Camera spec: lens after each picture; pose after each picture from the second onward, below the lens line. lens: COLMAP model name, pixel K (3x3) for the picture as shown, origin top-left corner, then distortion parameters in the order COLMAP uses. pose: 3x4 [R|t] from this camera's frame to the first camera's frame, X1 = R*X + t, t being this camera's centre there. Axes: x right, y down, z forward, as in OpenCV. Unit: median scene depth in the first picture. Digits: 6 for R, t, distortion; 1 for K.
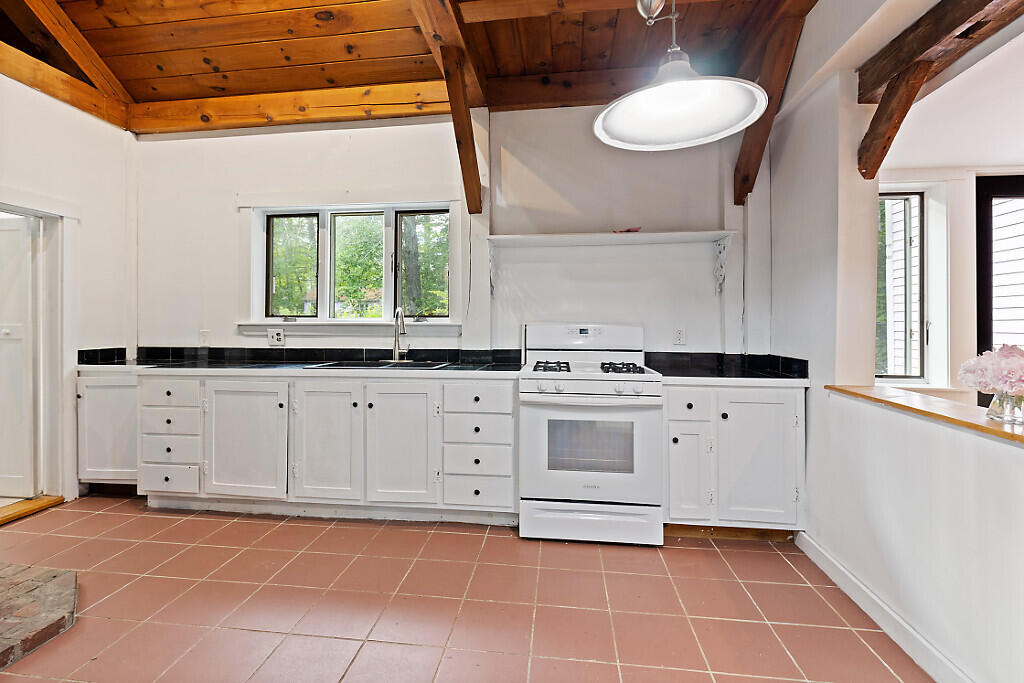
lens RADIAL K [[468.9, 0, 496.4], [0, 468.9, 317.2], [0, 0, 1]] dist [0.000758, -0.000801]
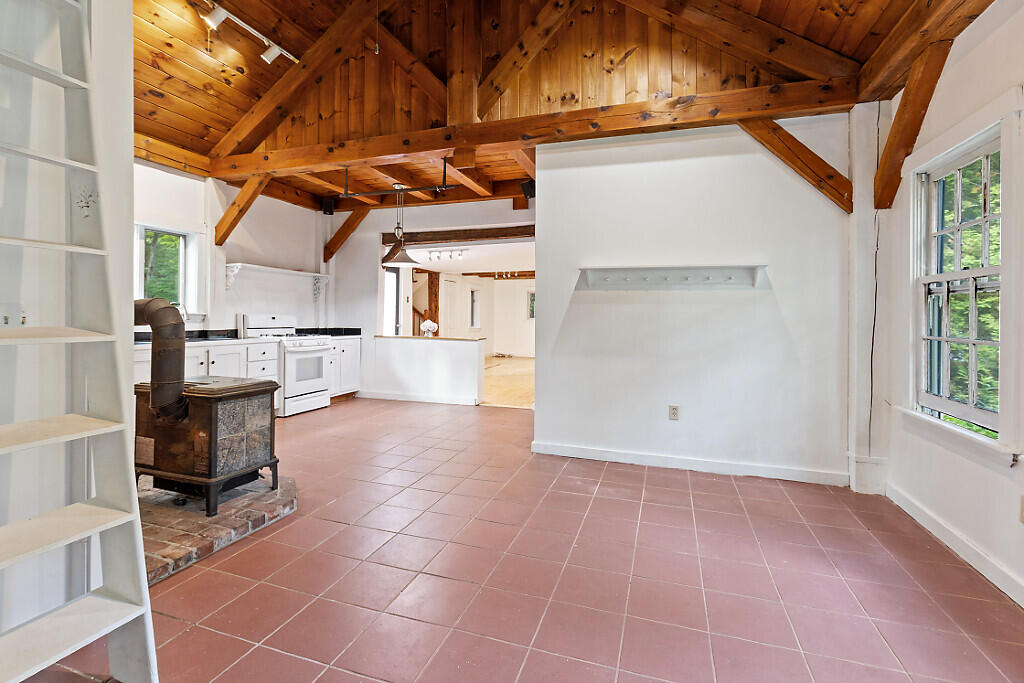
lens RADIAL K [[471.7, 0, 509.3], [0, 471.7, 310.5], [0, 0, 1]] dist [0.000838, -0.000540]
pose [[0.196932, 0.015854, 0.980289, -1.461881], [-0.016145, 0.999786, -0.012926, 0.007423], [-0.980284, -0.013281, 0.197145, -0.309068]]
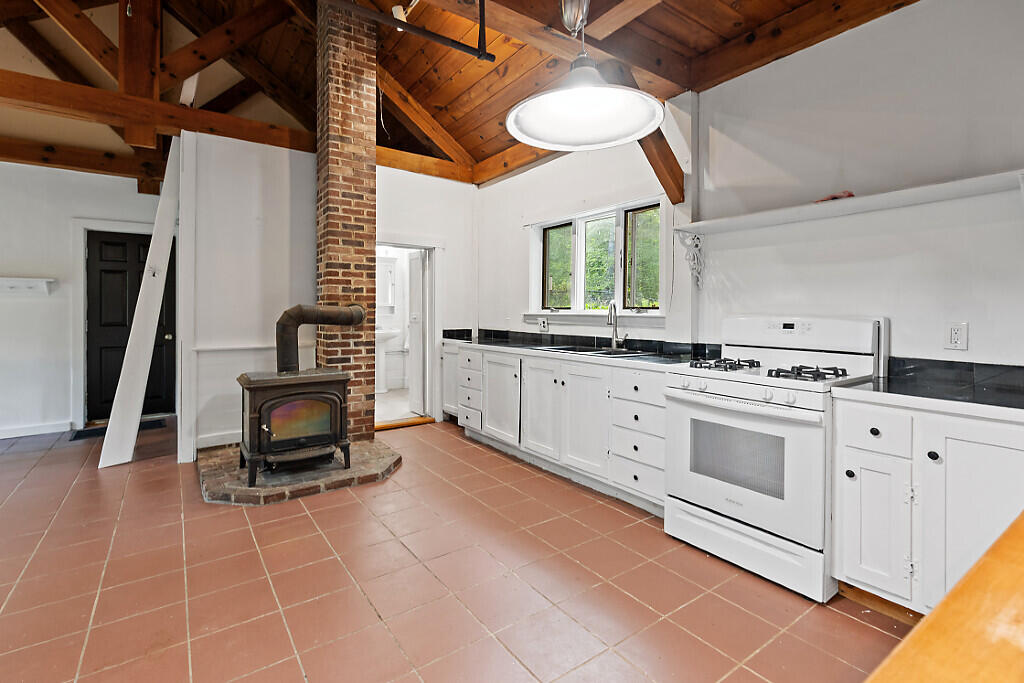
lens RADIAL K [[471.7, 0, 509.3], [0, 471.7, 310.5], [0, 0, 1]] dist [0.000838, -0.000540]
pose [[0.680744, 0.002545, -0.732517, 0.445779], [0.001868, 0.999985, 0.005210, -0.002879], [0.732519, -0.004915, 0.680729, 0.070015]]
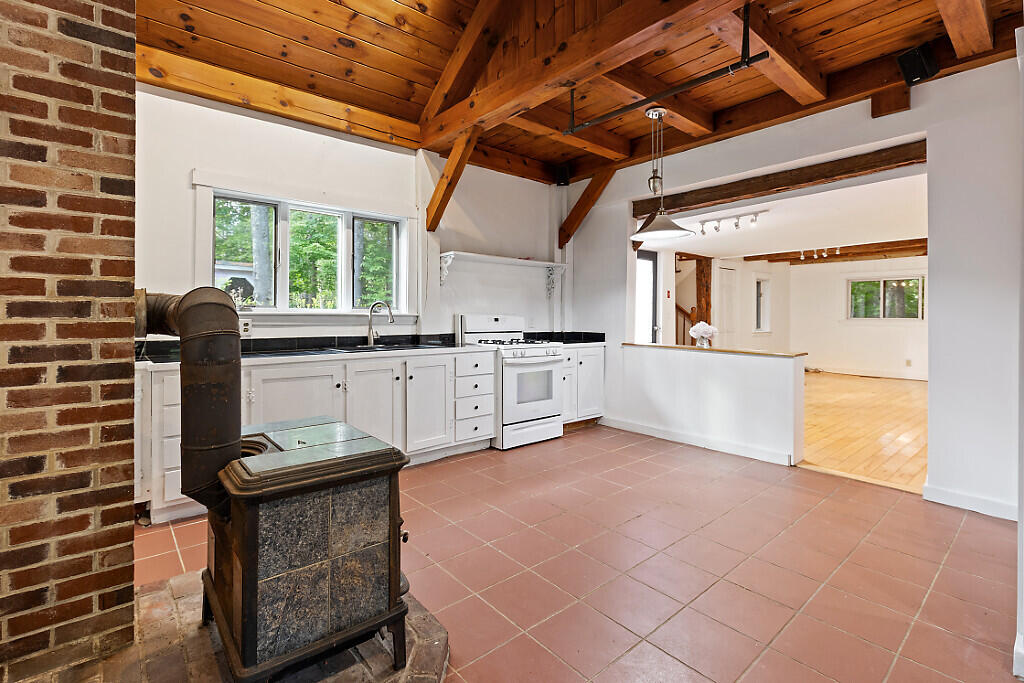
lens RADIAL K [[468.4, 0, 503.6], [0, 468.4, 319.4], [0, 0, 1]] dist [-0.002313, -0.000280]
pose [[0.678842, -0.003952, 0.734274, -0.892610], [-0.009036, 0.999865, 0.013736, 0.007199], [-0.734229, -0.015960, 0.678714, -0.052398]]
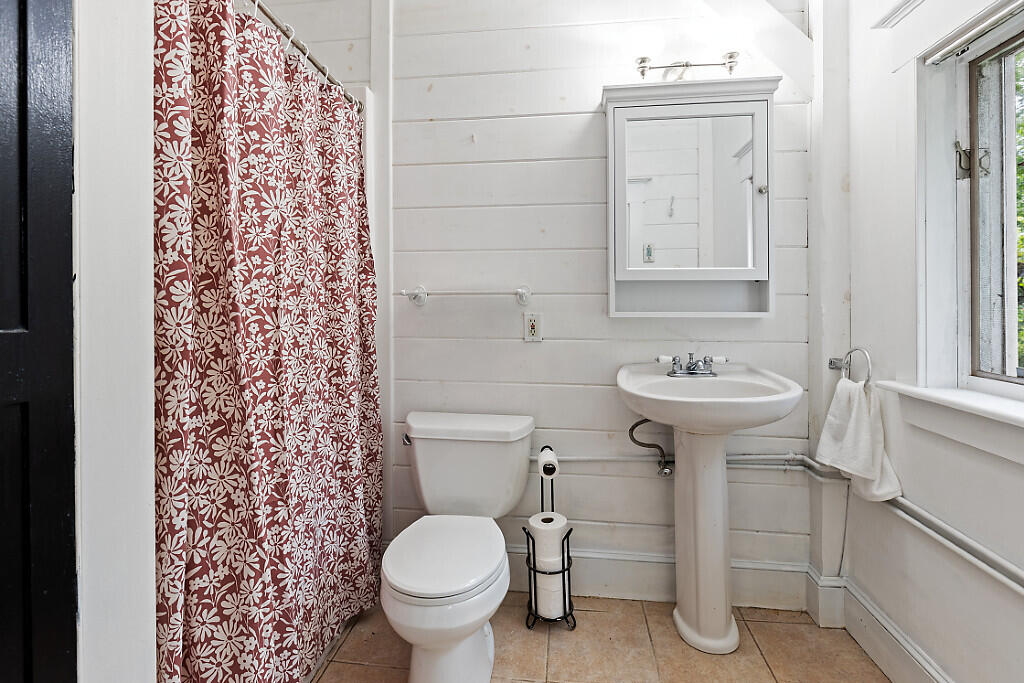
lens RADIAL K [[471.7, 0, 509.3], [0, 471.7, 310.5], [0, 0, 1]] dist [0.000838, -0.000540]
pose [[0.014121, 0.000971, -0.999900, -0.963503], [0.011086, 0.999938, 0.001127, 0.022864], [0.999839, -0.011101, 0.014110, 0.855583]]
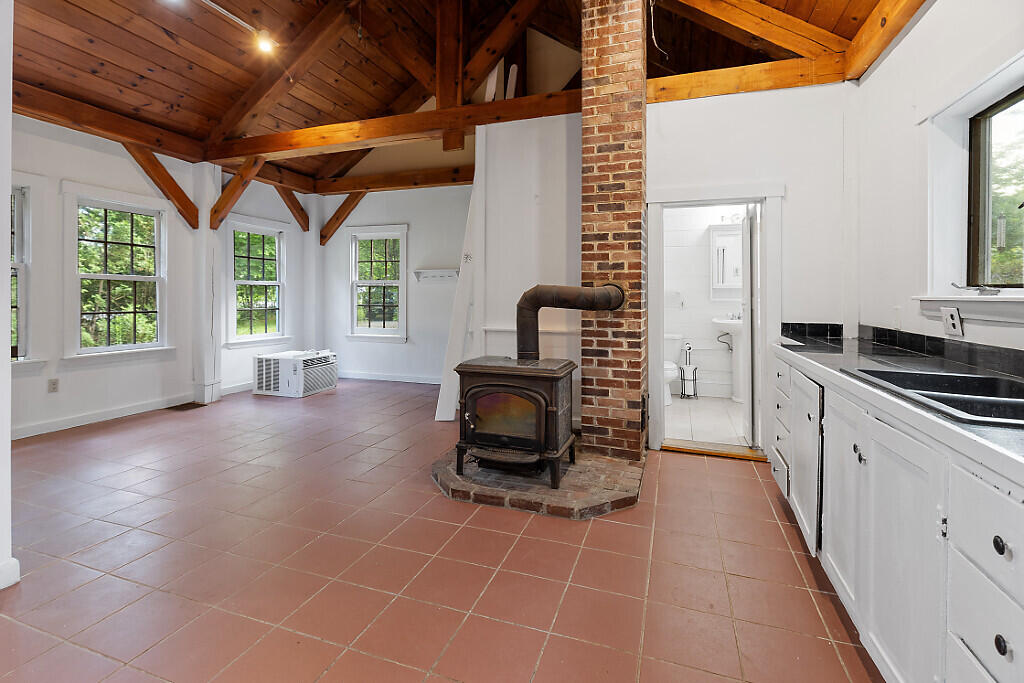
lens RADIAL K [[480.8, 0, 500.3], [0, 480.8, 294.1], [0, 0, 1]] dist [0.001576, -0.000258]
pose [[-0.215251, 0.001078, -0.976558, 0.284090], [0.002408, 0.999997, 0.000573, 0.006652], [0.976556, -0.002228, -0.215253, 0.626437]]
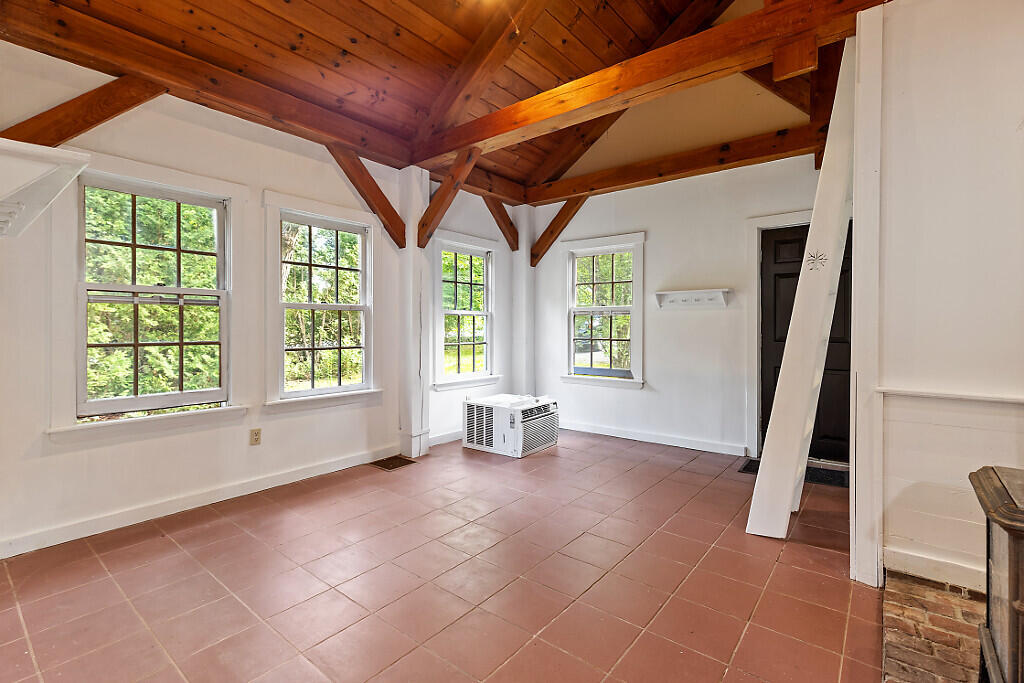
lens RADIAL K [[471.7, 0, 507.4], [0, 471.7, 324.9], [0, 0, 1]] dist [0.001569, 0.000226]
pose [[-0.524892, 0.002224, -0.851166, -0.122857], [0.006043, 0.999981, -0.001115, 0.006308], [0.851147, -0.005729, -0.524896, 0.202420]]
